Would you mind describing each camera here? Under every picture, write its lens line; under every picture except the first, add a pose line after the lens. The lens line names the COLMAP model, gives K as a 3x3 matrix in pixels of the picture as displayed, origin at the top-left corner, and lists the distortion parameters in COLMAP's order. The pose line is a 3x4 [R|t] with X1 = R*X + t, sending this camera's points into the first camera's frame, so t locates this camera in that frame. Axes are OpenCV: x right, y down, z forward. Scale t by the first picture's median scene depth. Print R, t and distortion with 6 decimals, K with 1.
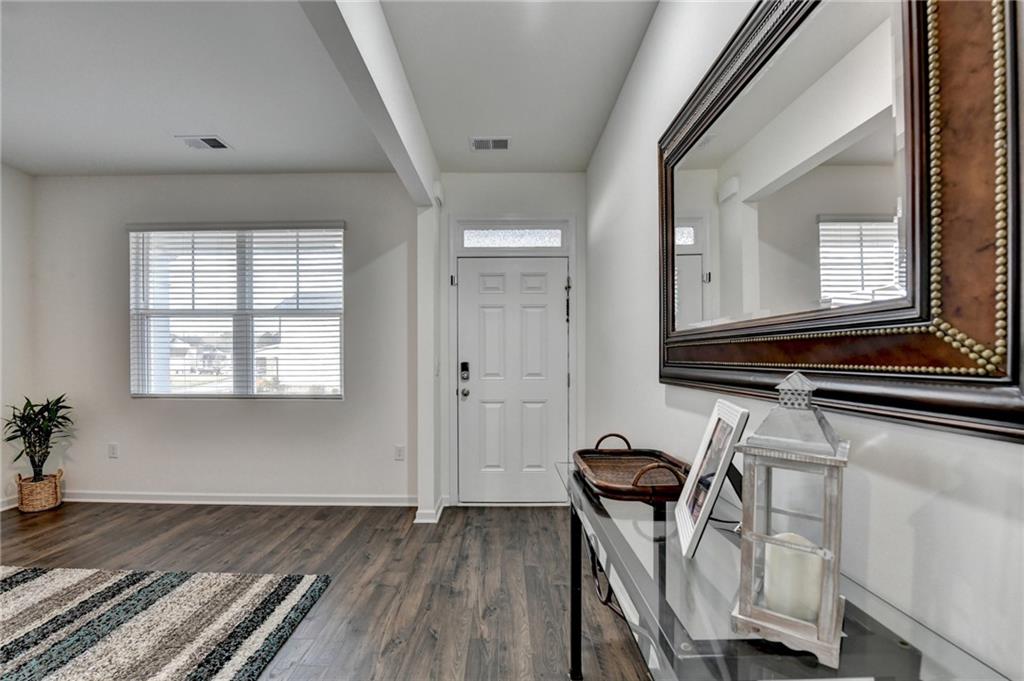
lens RADIAL K [[423.9, 0, 511.7], [0, 423.9, 363.0], [0, 0, 1]] dist [-0.015318, -0.000375]
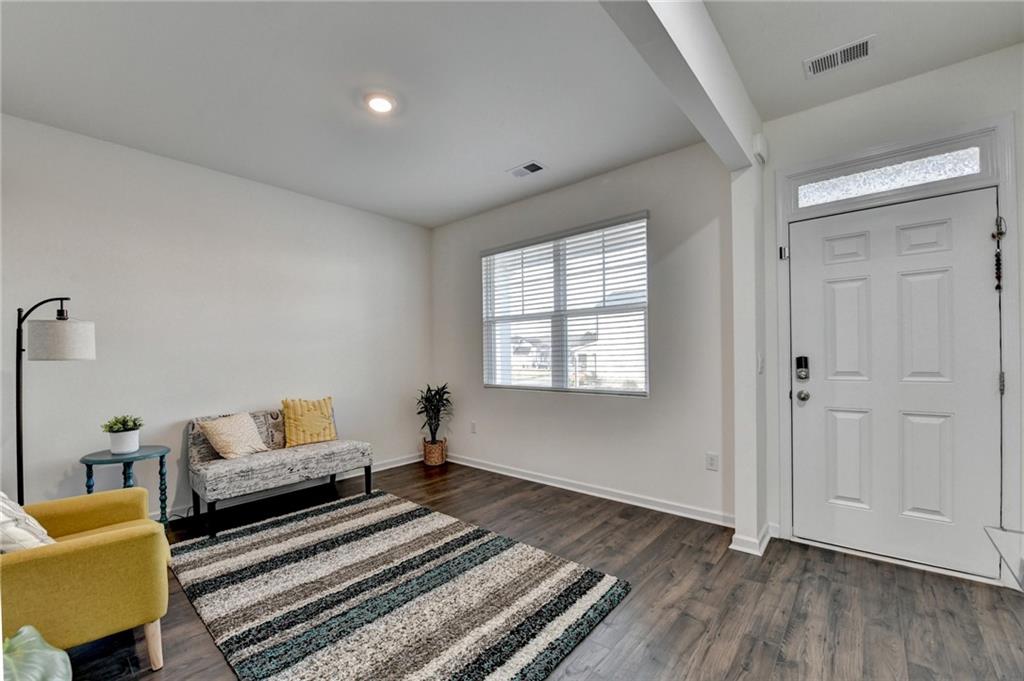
lens RADIAL K [[409.0, 0, 510.9], [0, 409.0, 358.1], [0, 0, 1]] dist [-0.017240, -0.000635]
pose [[0.743008, -0.007672, -0.669238, -0.012533], [0.007479, 0.999967, -0.003160, -0.000890], [0.669240, -0.002657, 0.743041, 0.117660]]
